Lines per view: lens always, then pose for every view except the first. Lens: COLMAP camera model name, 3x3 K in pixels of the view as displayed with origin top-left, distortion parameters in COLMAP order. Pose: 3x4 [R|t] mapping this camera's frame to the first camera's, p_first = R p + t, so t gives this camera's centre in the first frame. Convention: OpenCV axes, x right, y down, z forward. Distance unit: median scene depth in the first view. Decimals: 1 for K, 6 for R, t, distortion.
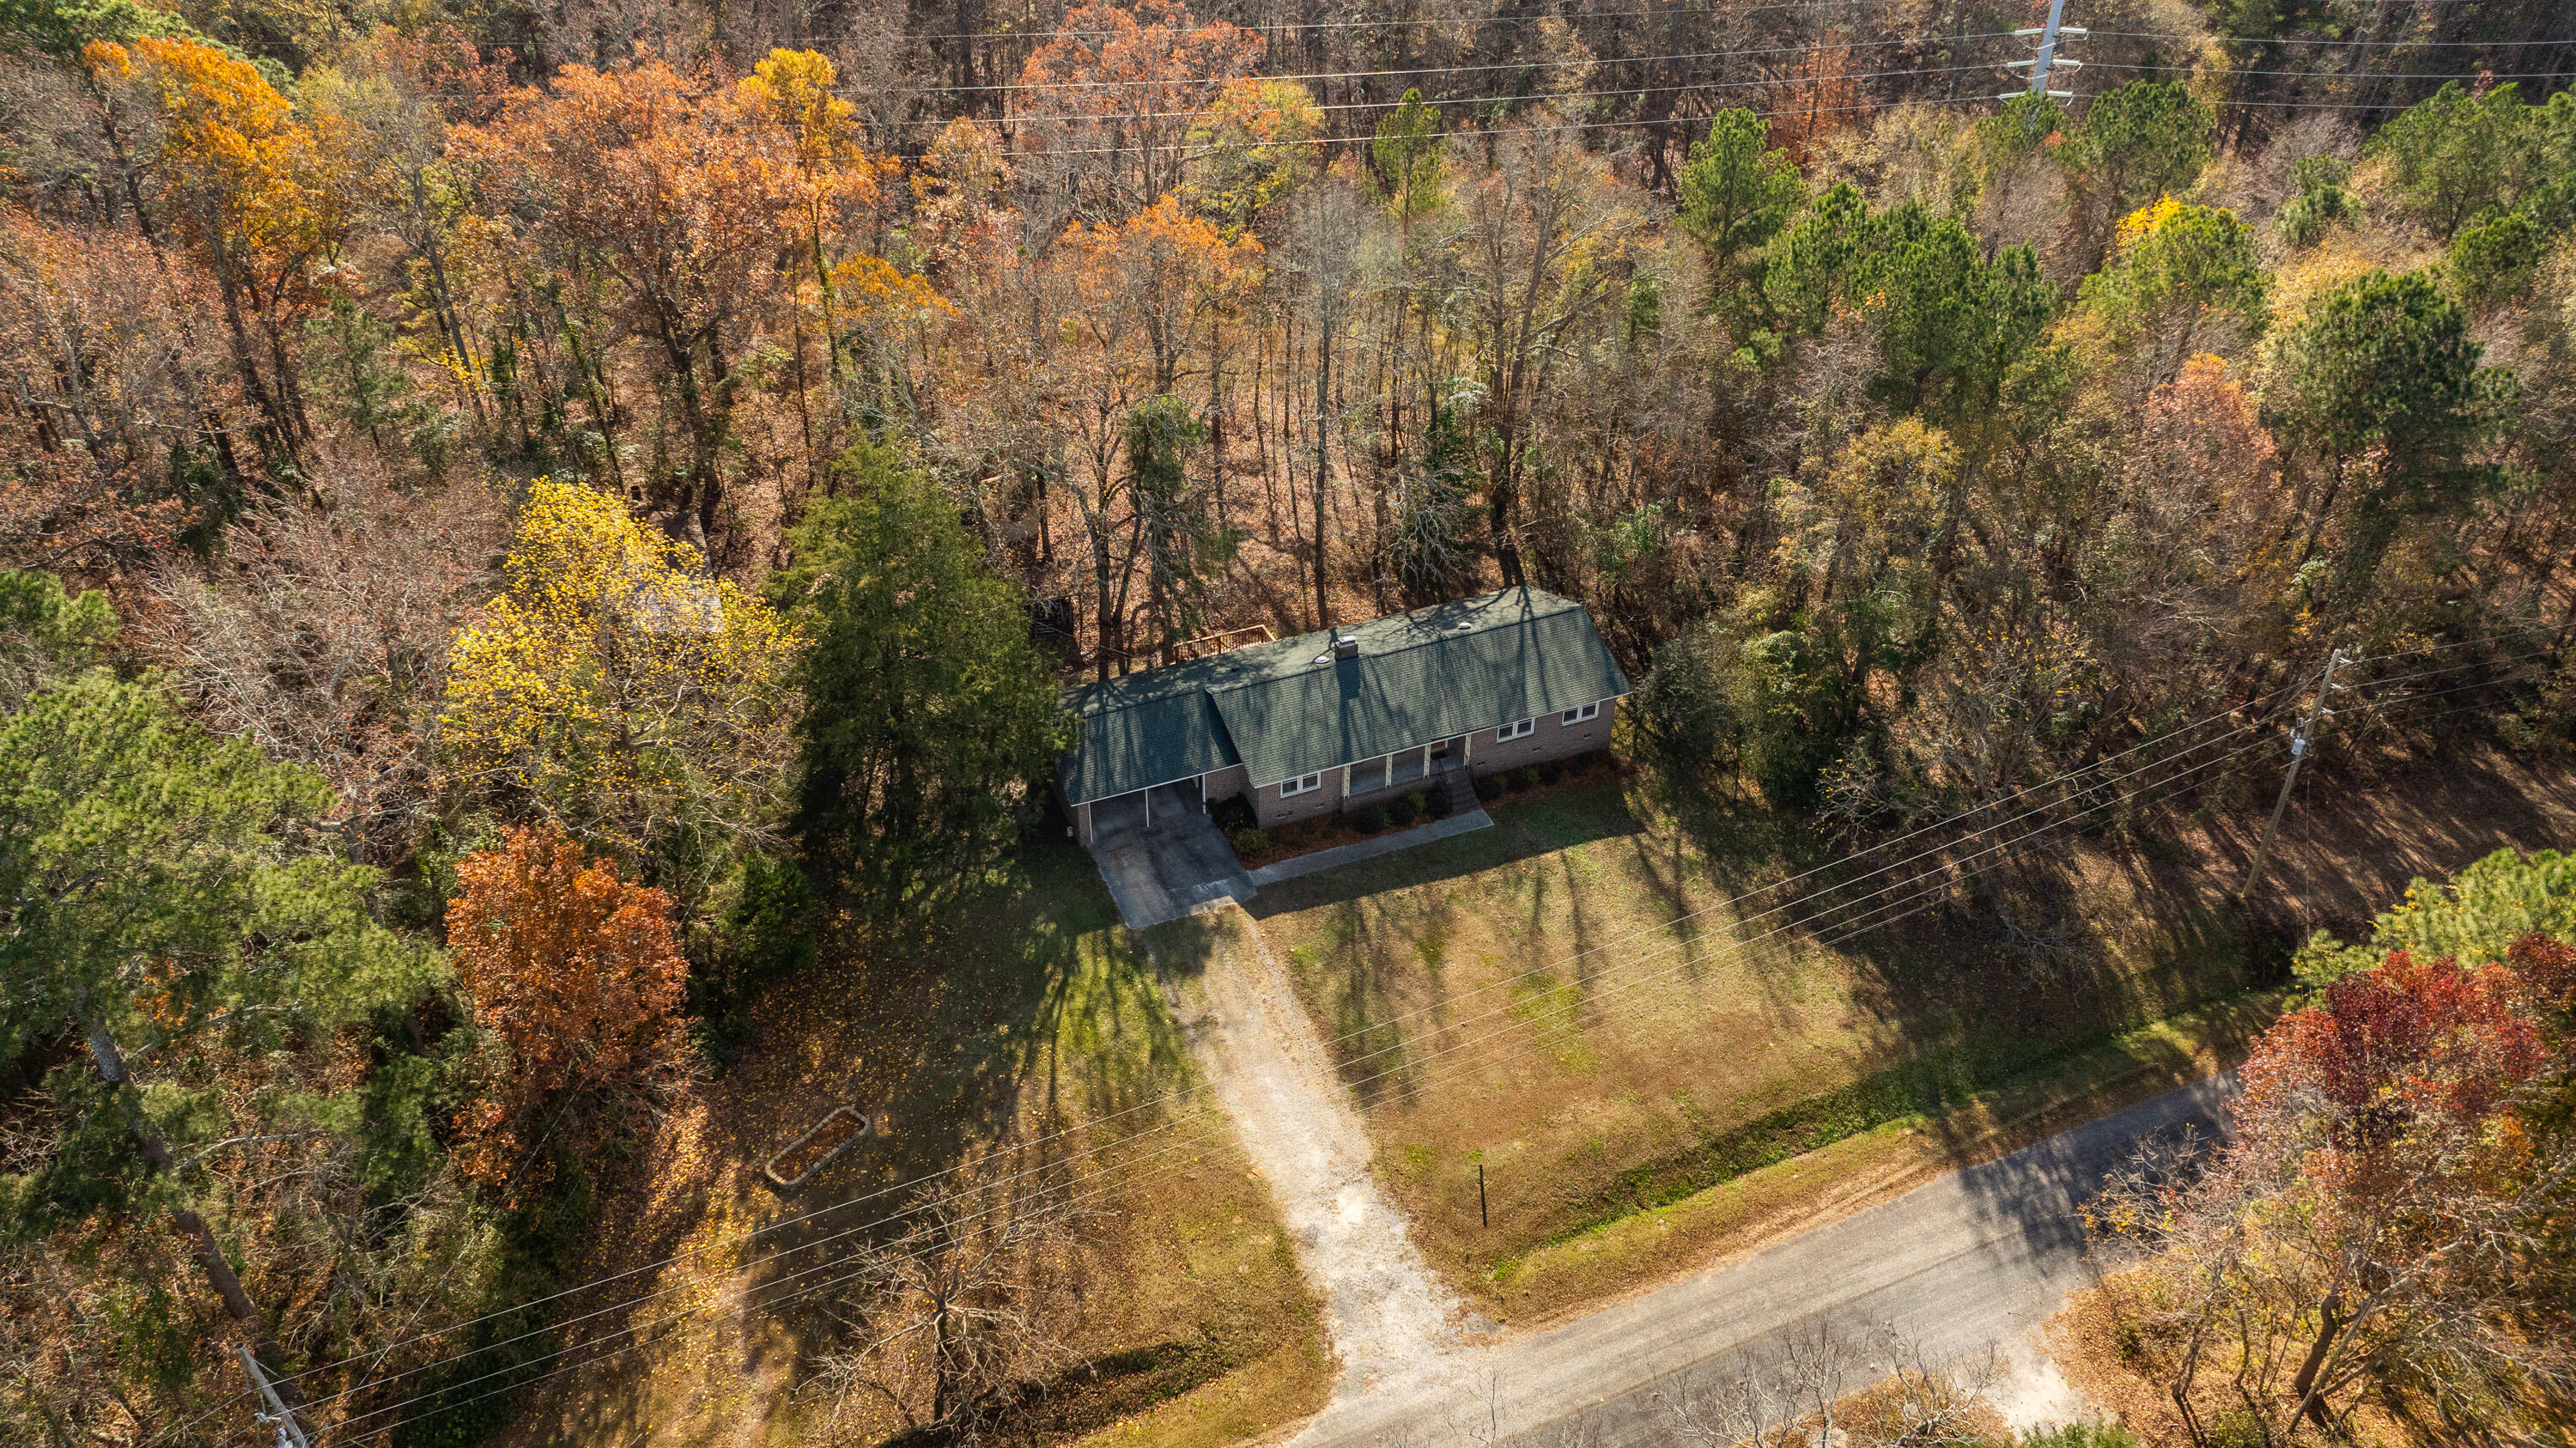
lens RADIAL K [[1821.2, 0, 1288.4], [0, 1821.2, 735.1], [0, 0, 1]] dist [-0.061923, 0.062210]
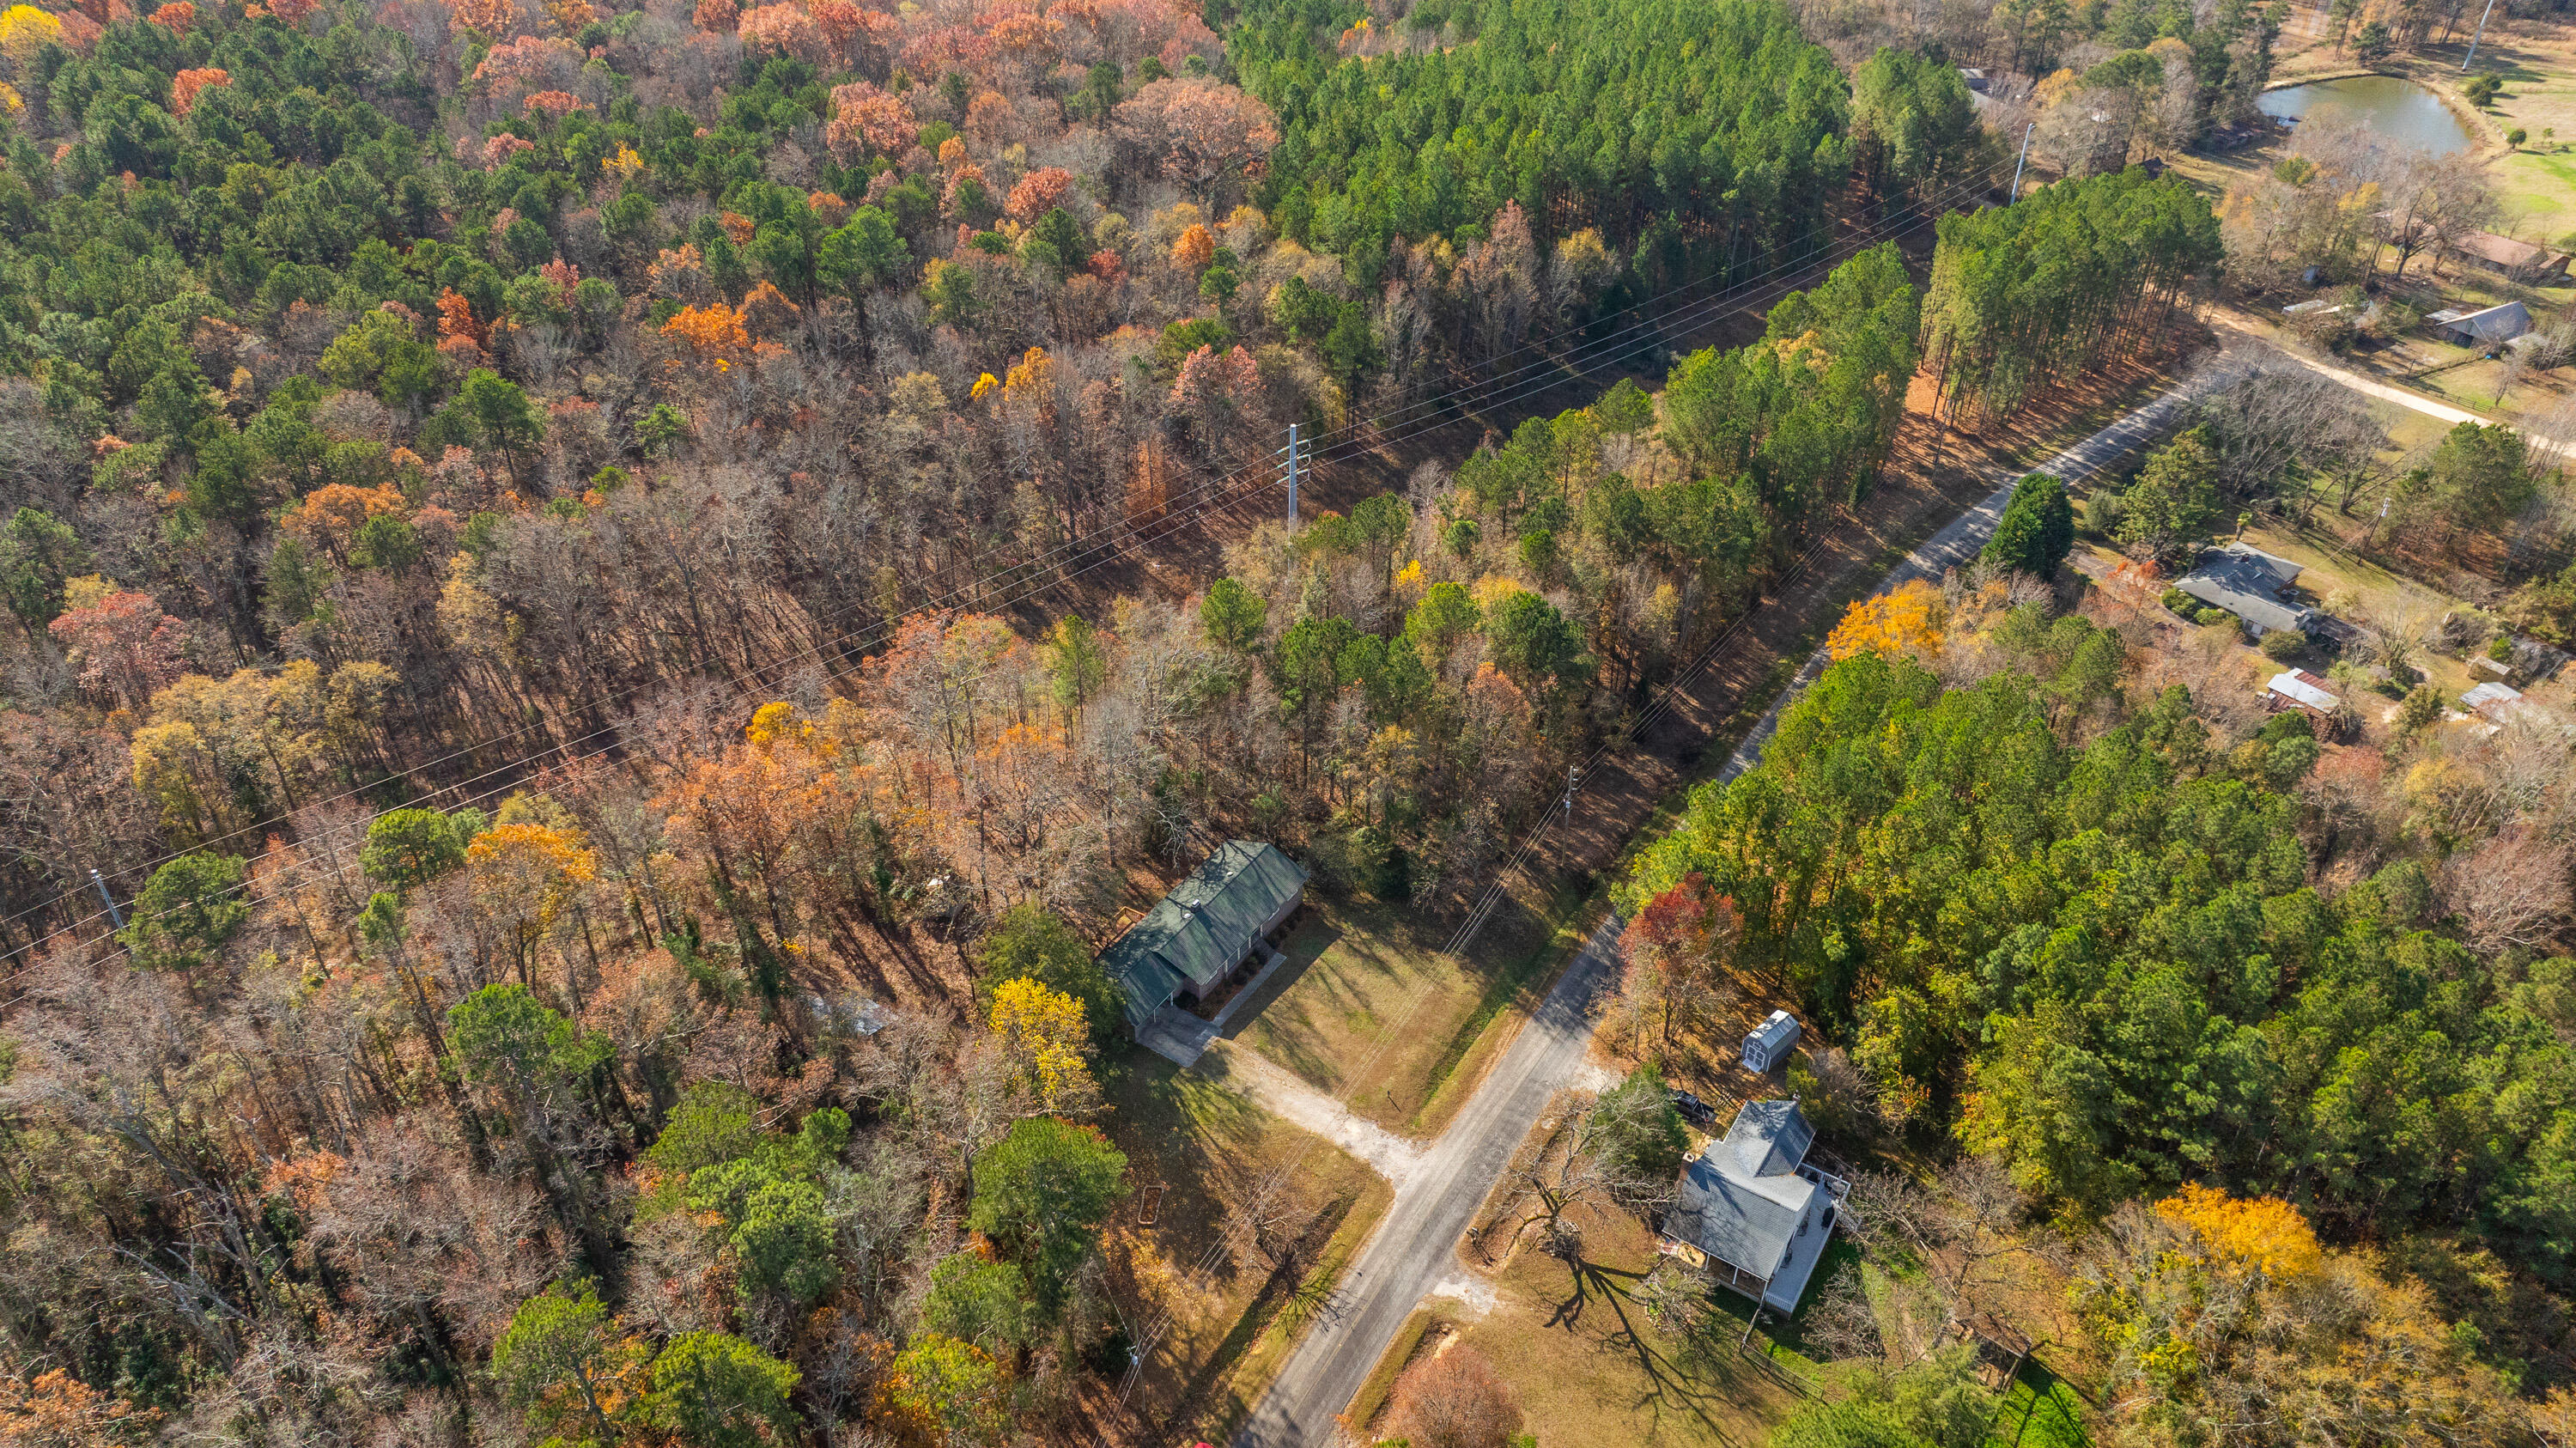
lens RADIAL K [[1821.2, 0, 1292.1], [0, 1821.2, 709.7], [0, 0, 1]] dist [-0.061923, 0.062210]
pose [[0.827978, -0.324222, 0.457528, -0.816748], [0.329244, 0.941542, 0.071389, -0.401007], [-0.453928, 0.091530, 0.886325, -1.010484]]
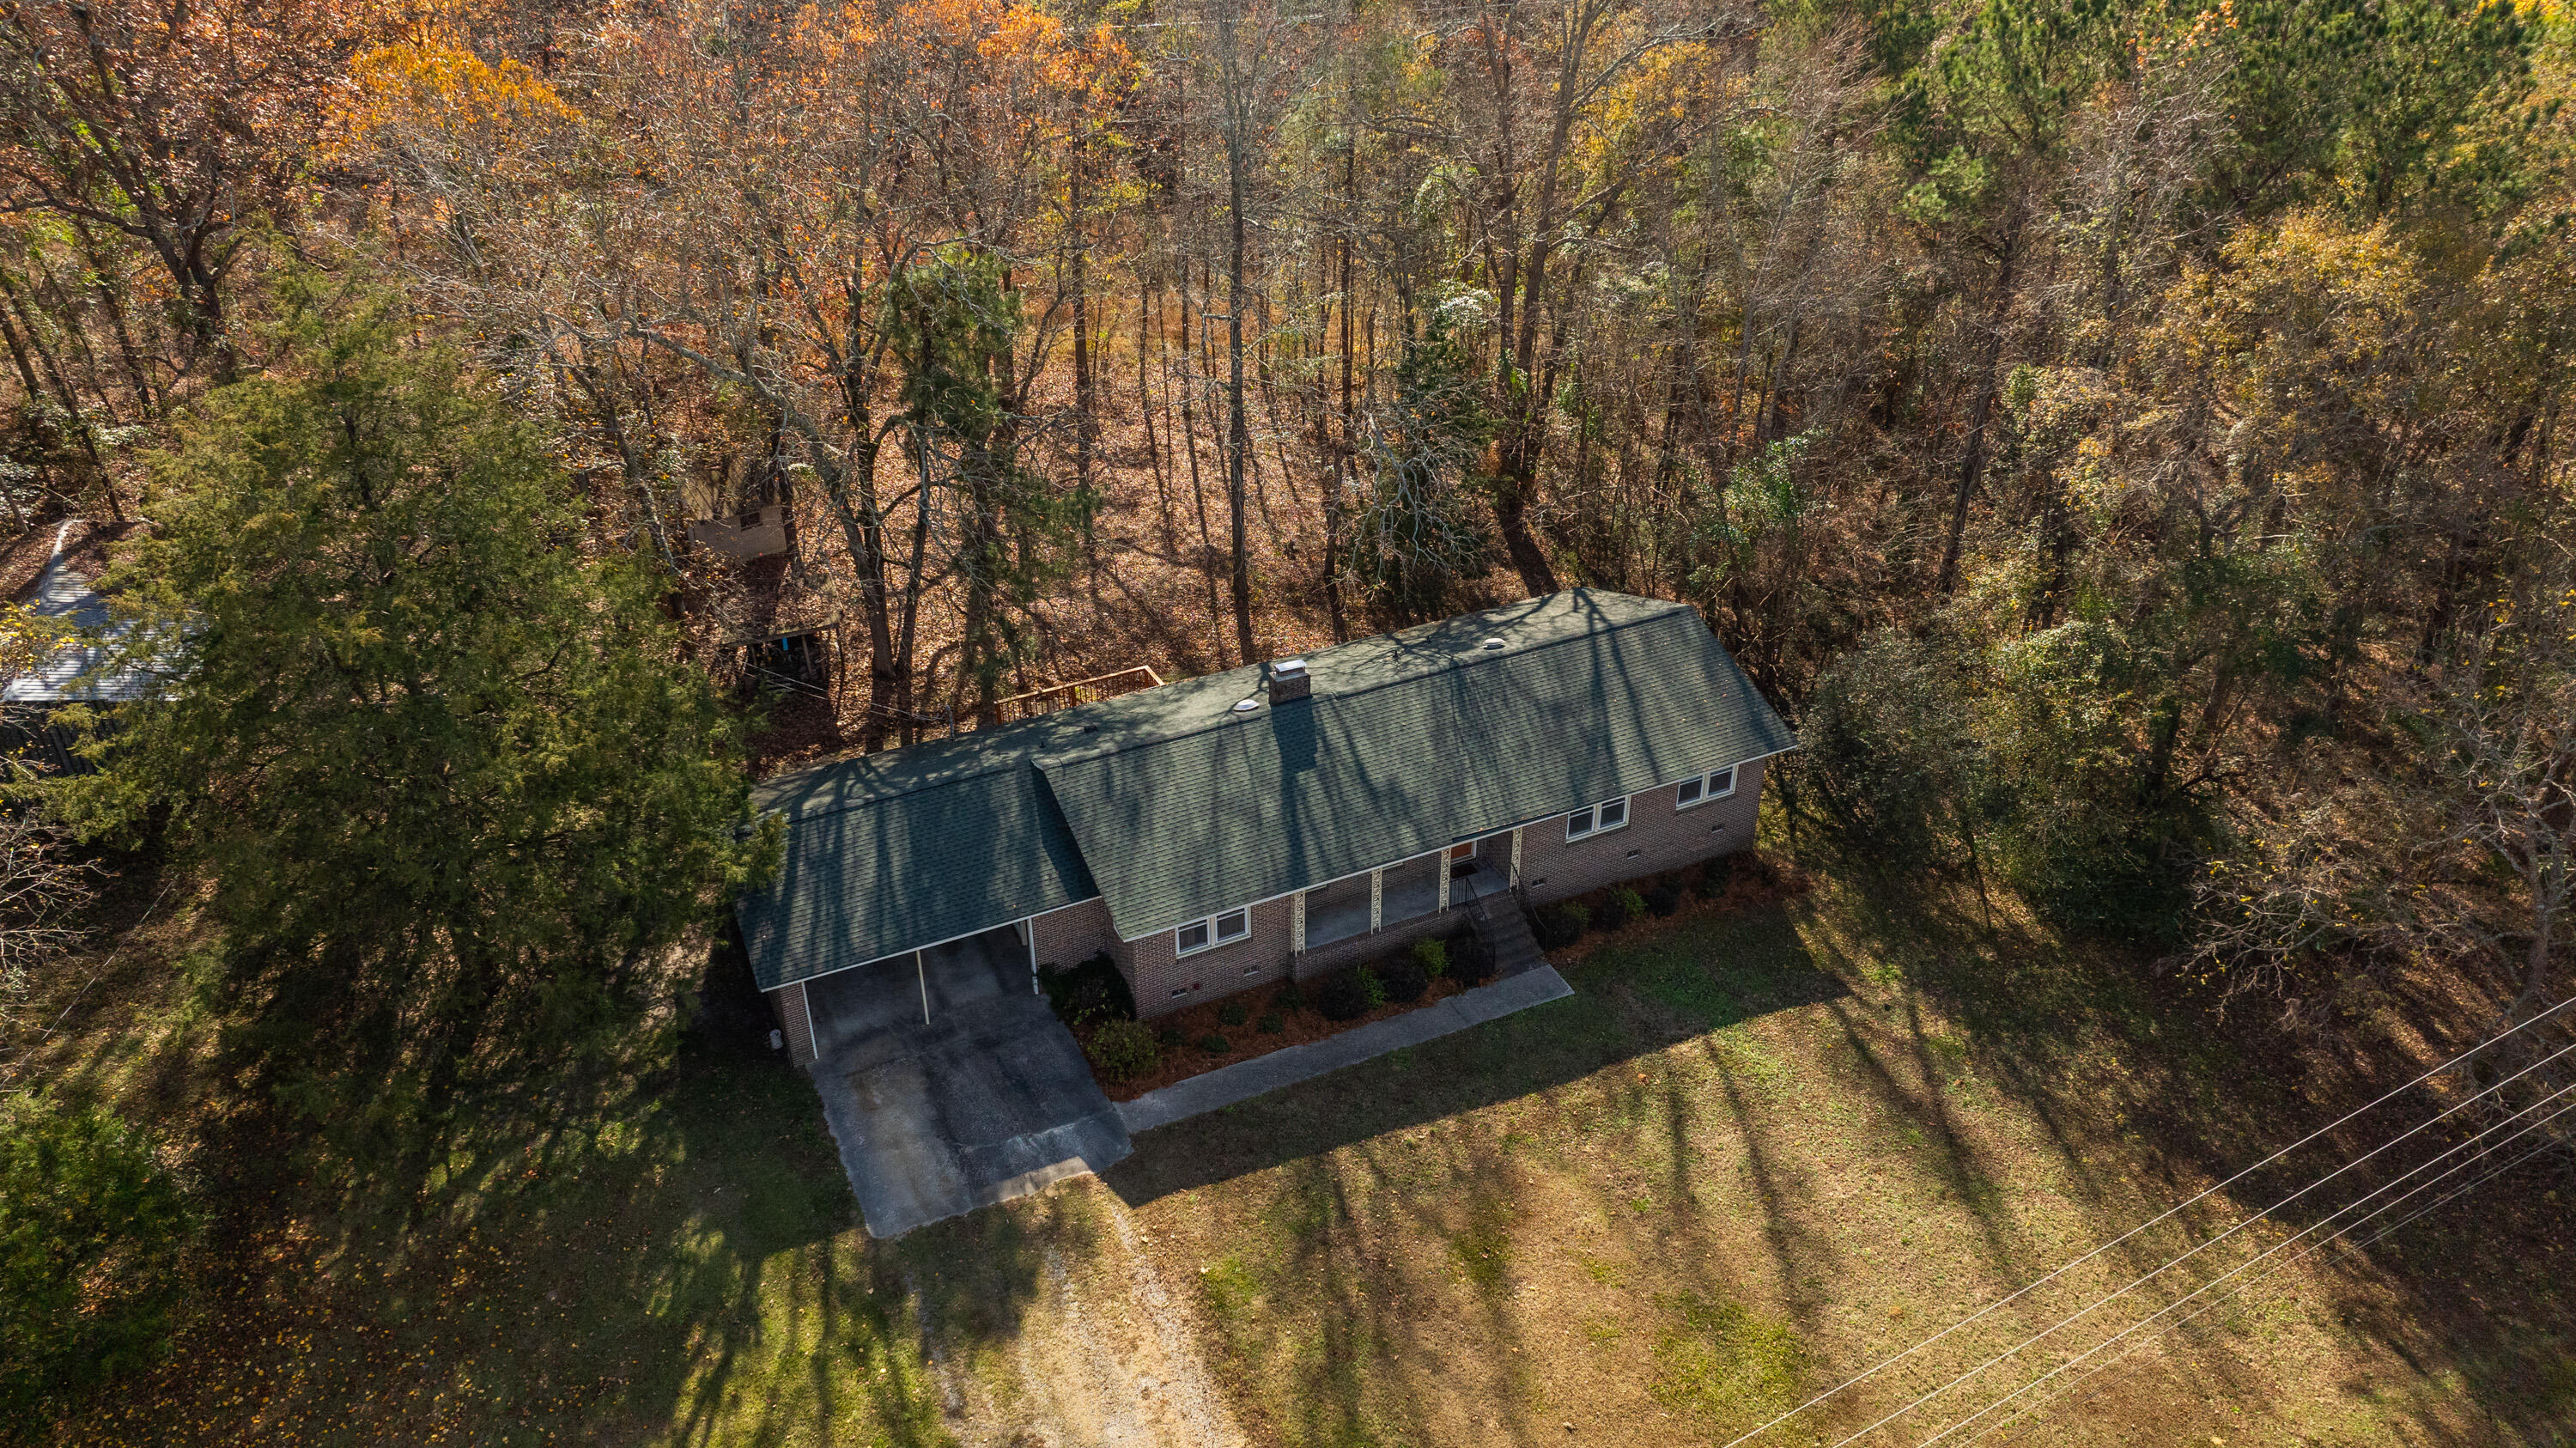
lens RADIAL K [[1821.2, 0, 1289.7], [0, 1821.2, 704.4], [0, 0, 1]] dist [-0.061923, 0.062210]
pose [[0.998732, -0.034373, 0.036793, 0.012002], [0.037971, 0.994057, -0.102021, 0.016253], [-0.033067, 0.103289, 0.994102, 0.474476]]
